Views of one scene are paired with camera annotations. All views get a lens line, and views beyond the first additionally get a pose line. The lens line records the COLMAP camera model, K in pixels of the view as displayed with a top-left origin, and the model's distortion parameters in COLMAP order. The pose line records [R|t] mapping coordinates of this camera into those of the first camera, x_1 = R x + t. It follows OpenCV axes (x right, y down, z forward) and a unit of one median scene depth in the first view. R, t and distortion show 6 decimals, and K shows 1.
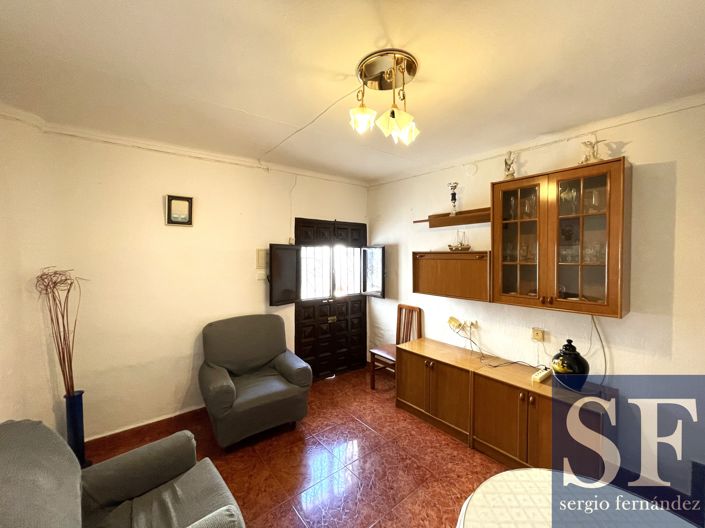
lens RADIAL K [[285.8, 0, 351.9], [0, 285.8, 264.9], [0, 0, 1]] dist [-0.001618, 0.000653]
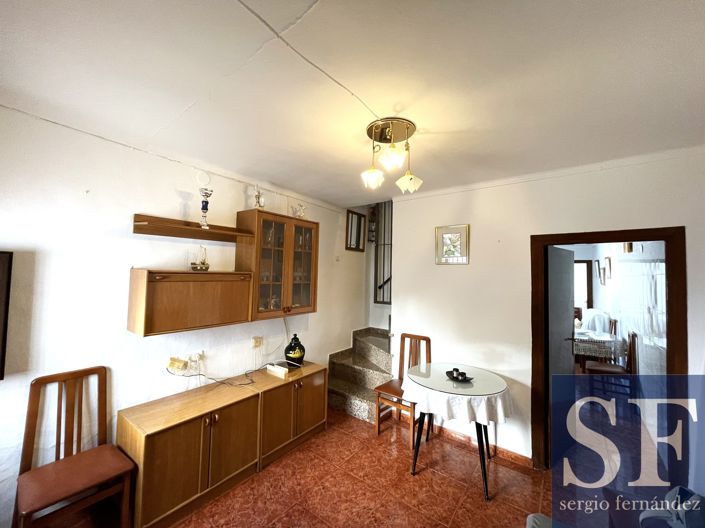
lens RADIAL K [[285.8, 0, 351.9], [0, 285.8, 264.9], [0, 0, 1]] dist [-0.001618, 0.000653]
pose [[-0.243962, 0.032899, 0.969227, -0.564370], [0.021282, 0.999365, -0.028565, -0.033665], [-0.969551, 0.013658, -0.244507, 0.813994]]
